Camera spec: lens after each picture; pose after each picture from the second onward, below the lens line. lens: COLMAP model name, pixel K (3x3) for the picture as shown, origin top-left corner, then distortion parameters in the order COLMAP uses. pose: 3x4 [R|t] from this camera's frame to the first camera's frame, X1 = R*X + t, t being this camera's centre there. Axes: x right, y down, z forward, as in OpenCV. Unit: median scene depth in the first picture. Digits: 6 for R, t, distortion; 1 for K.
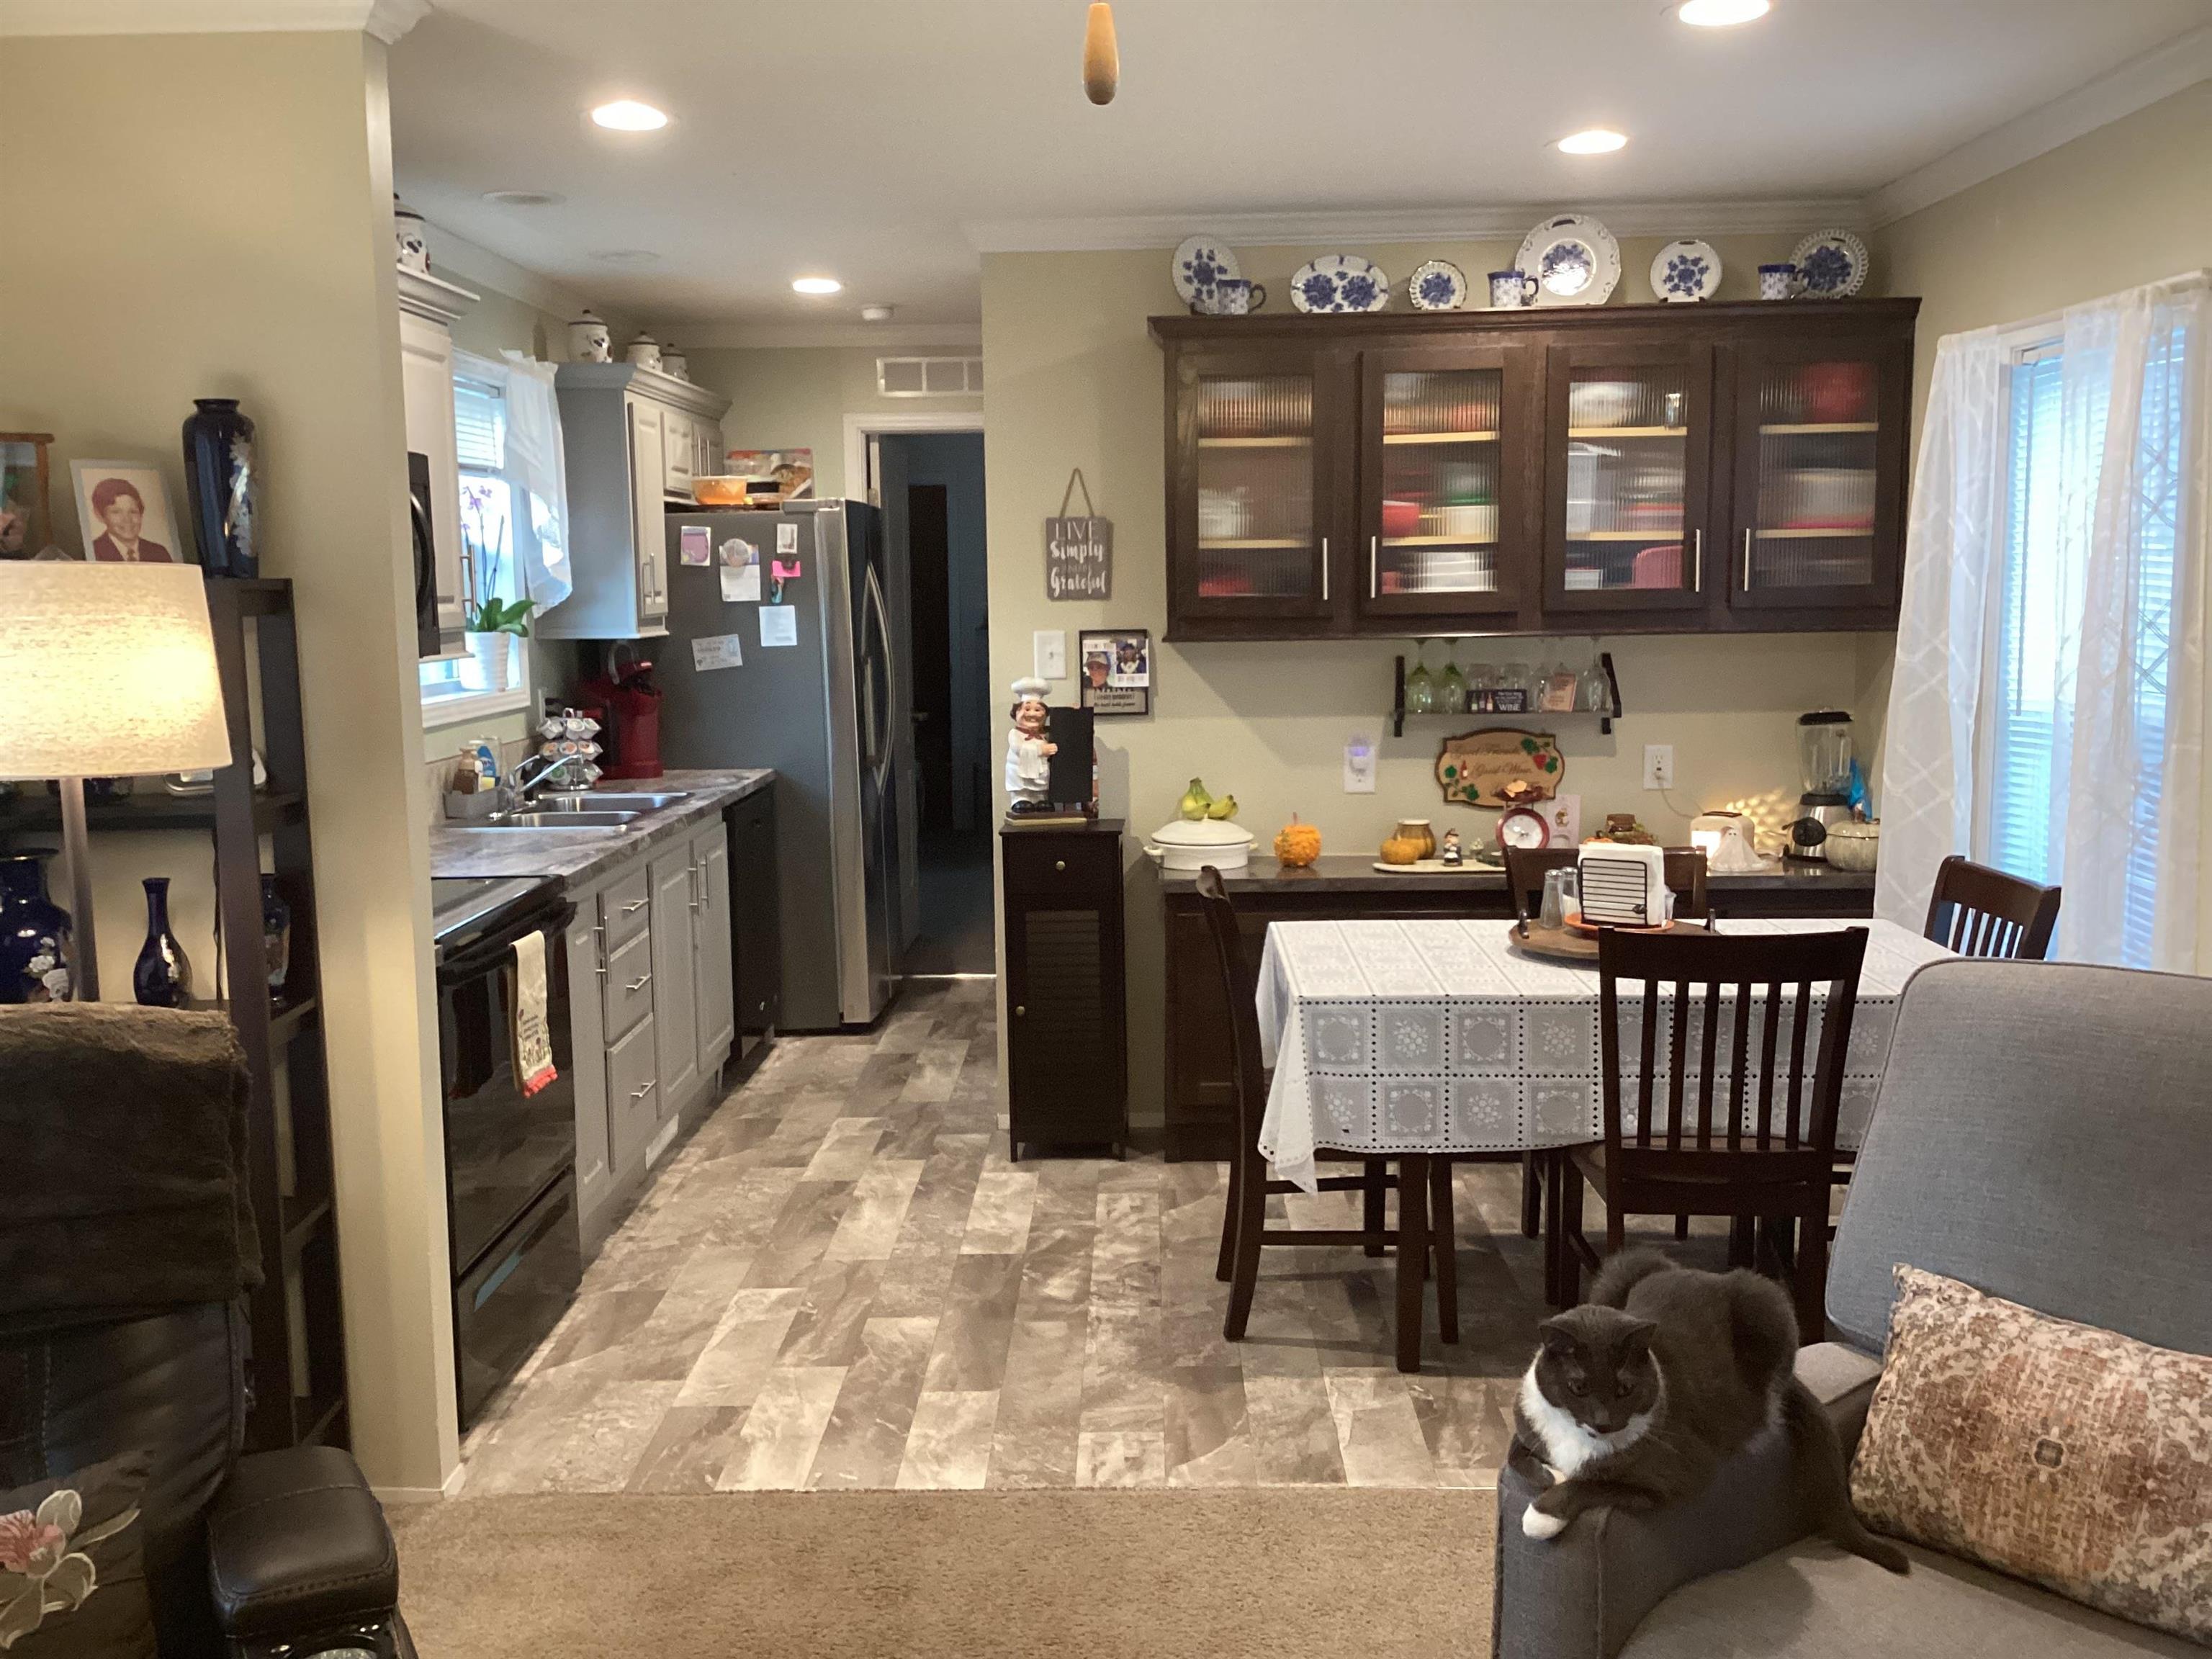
lens RADIAL K [[1999.3, 0, 1118.5], [0, 1999.3, 822.7], [0, 0, 1]] dist [0.115668, -0.156819]
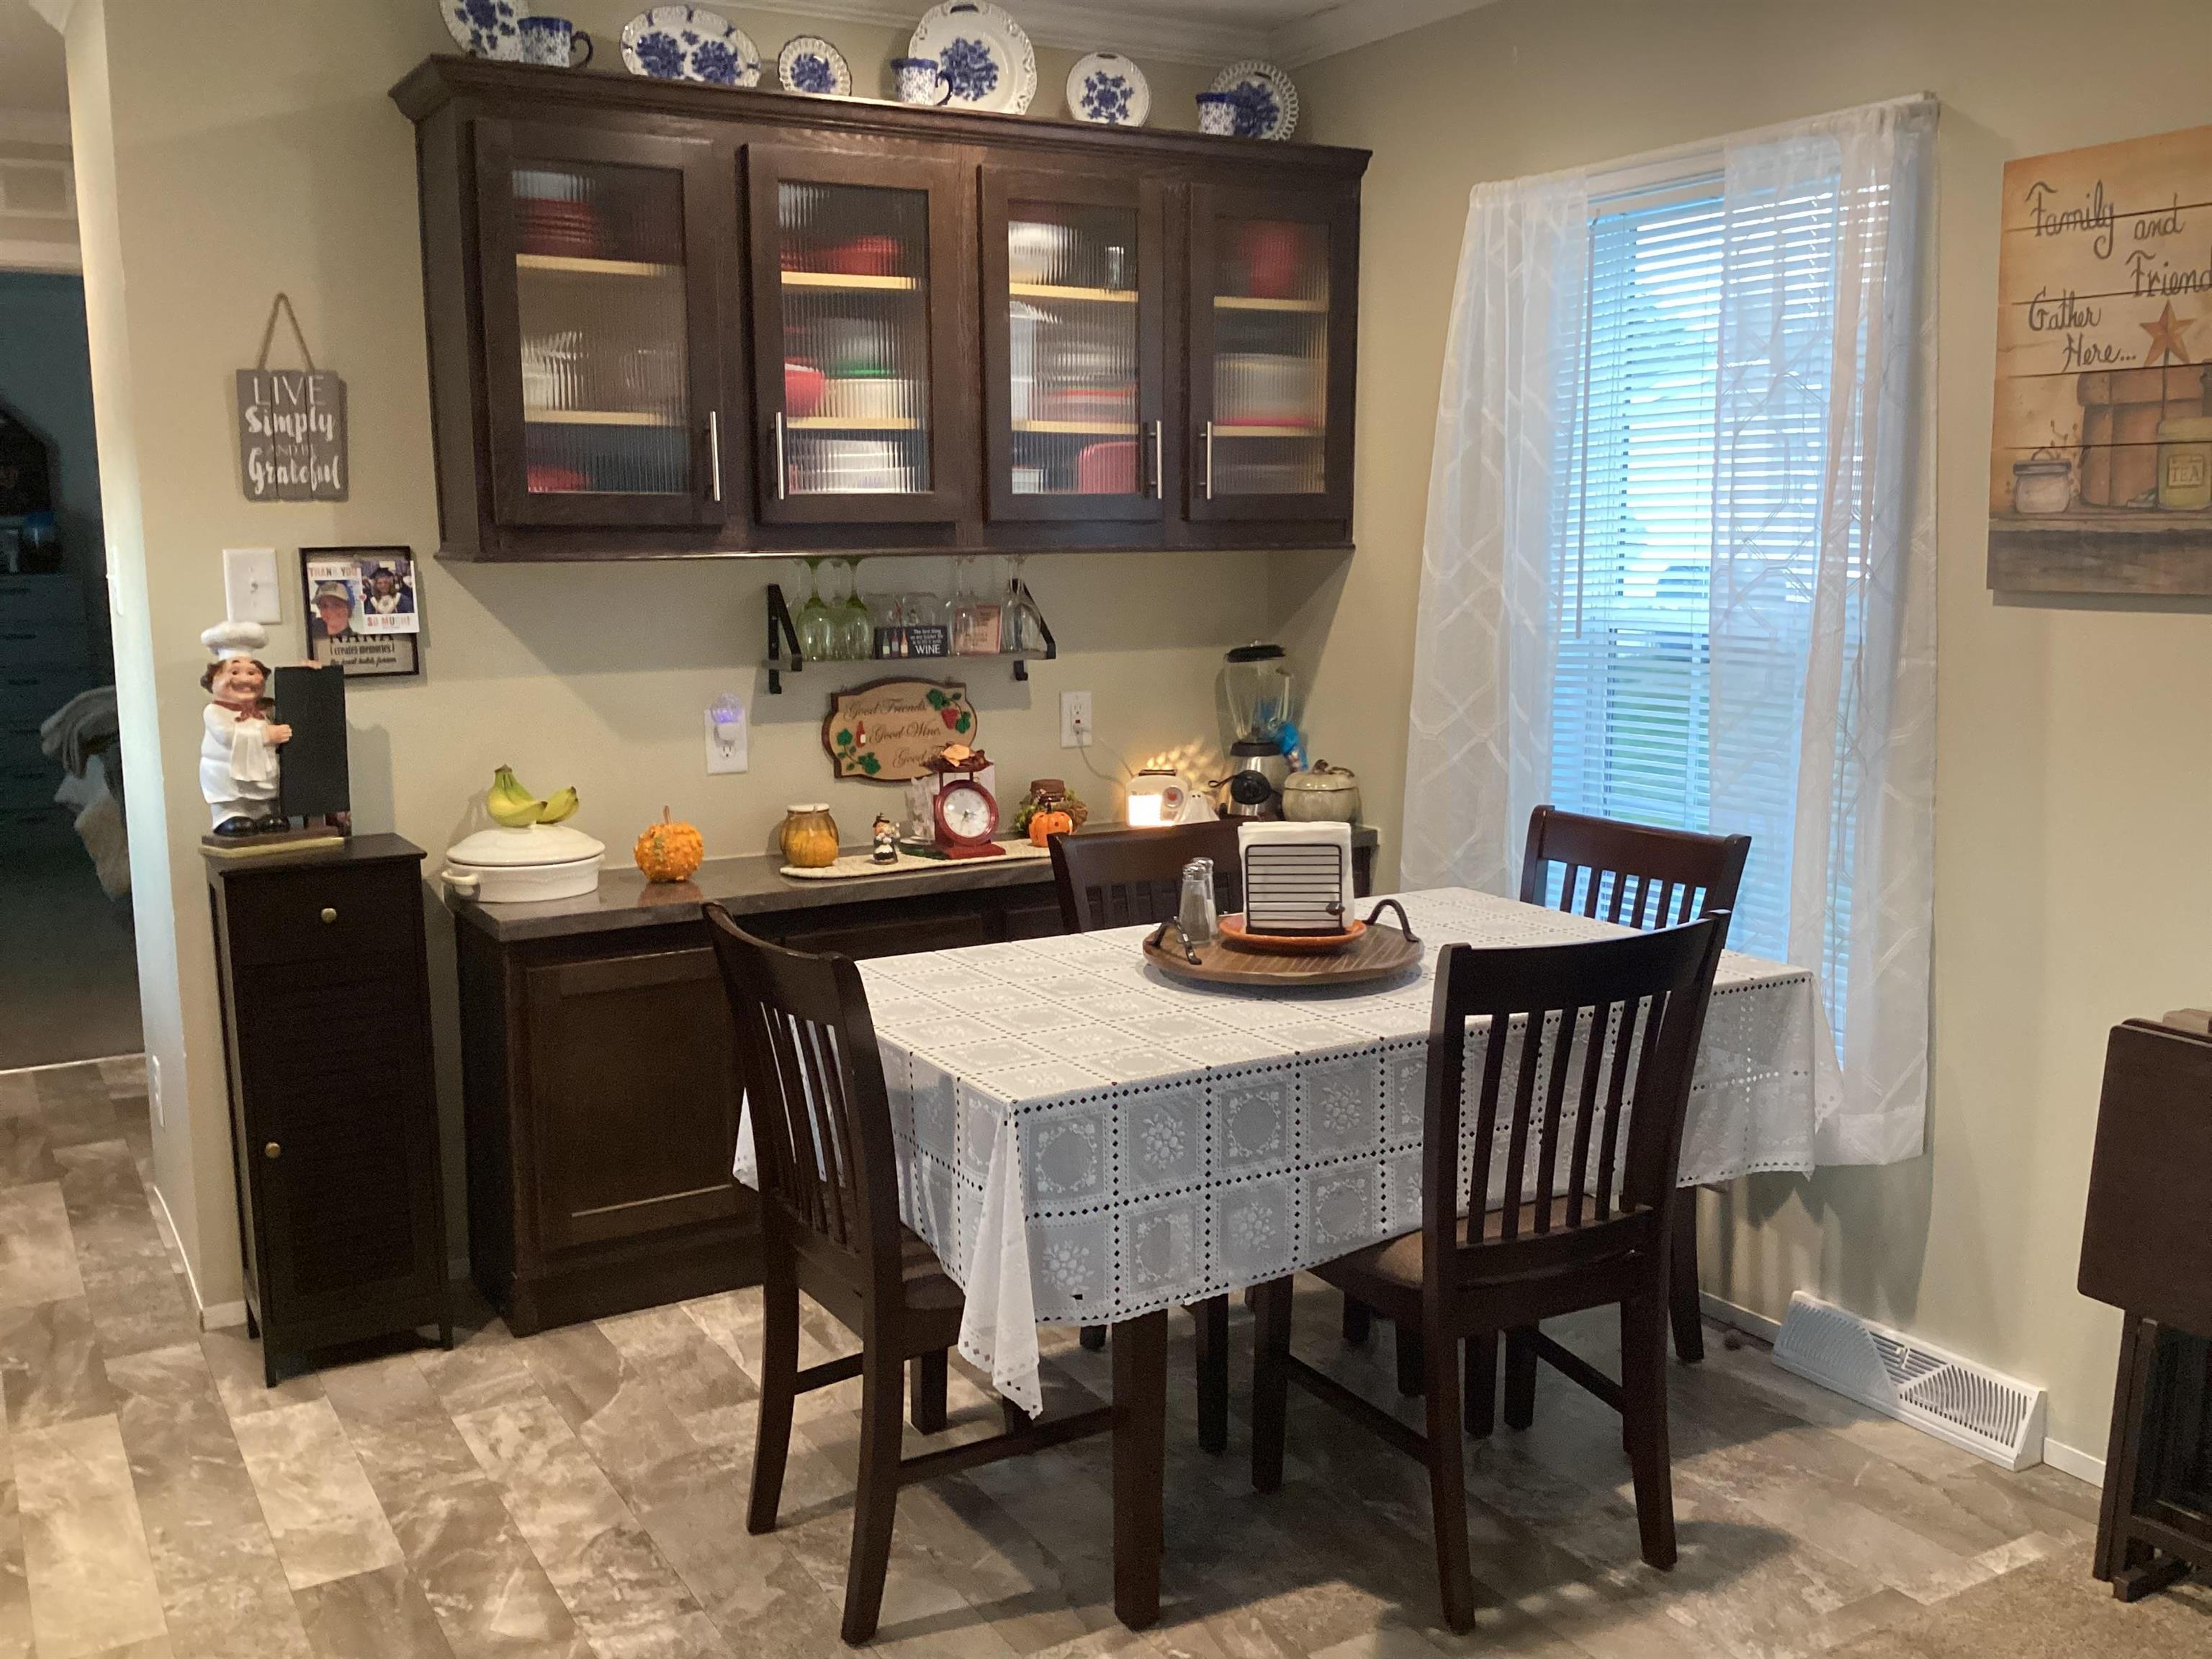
lens RADIAL K [[1991.6, 0, 1107.9], [0, 1991.6, 816.6], [0, 0, 1]] dist [0.130237, -0.247607]
pose [[0.854009, -0.071766, 0.515284, -0.141745], [0.062715, 0.997419, 0.034974, -0.016206], [-0.516464, 0.002447, 0.856306, 0.312040]]
